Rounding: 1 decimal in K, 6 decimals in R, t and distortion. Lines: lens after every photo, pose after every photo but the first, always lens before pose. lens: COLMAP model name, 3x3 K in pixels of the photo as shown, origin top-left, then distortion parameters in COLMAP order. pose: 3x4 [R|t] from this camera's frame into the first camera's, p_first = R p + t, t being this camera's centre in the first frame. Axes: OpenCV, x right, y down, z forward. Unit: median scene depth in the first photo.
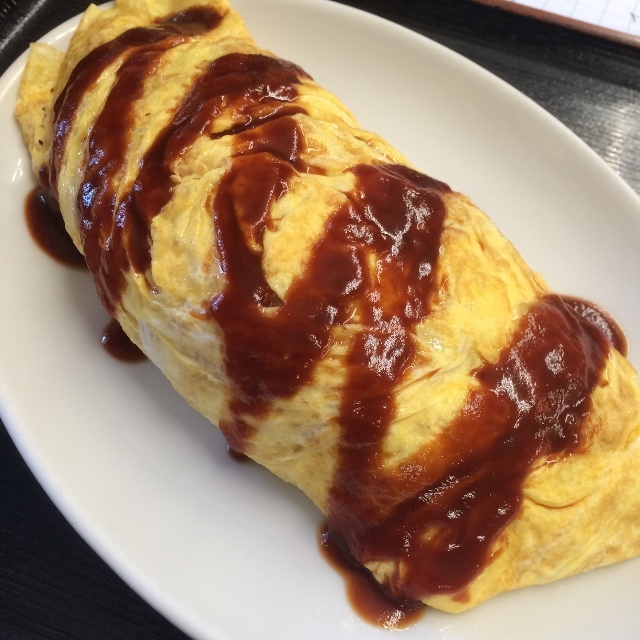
lens RADIAL K [[716.3, 0, 321.1], [0, 716.3, 309.5], [0, 0, 1]] dist [0.047550, 0.000421]
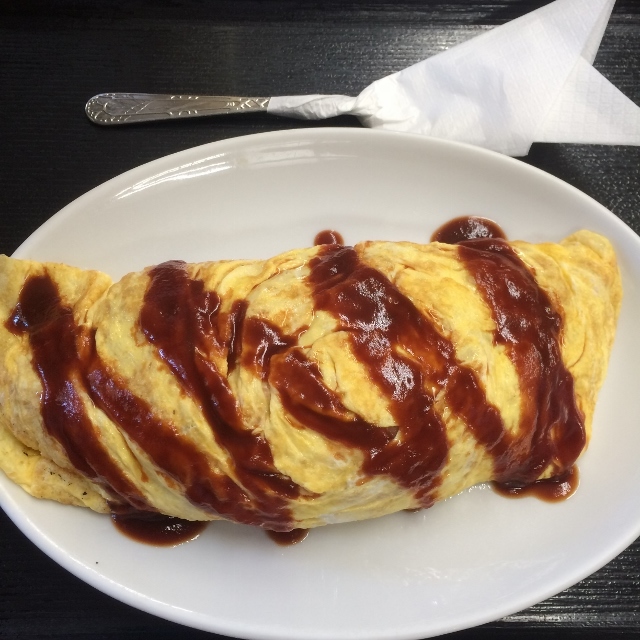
lens RADIAL K [[716.3, 0, 321.1], [0, 716.3, 309.5], [0, 0, 1]] dist [0.047550, 0.000421]
pose [[0.592262, -0.777578, 0.211184, -0.238437], [0.703376, 0.626795, 0.335248, -0.662967], [-0.393050, -0.050013, 0.918156, -0.176468]]
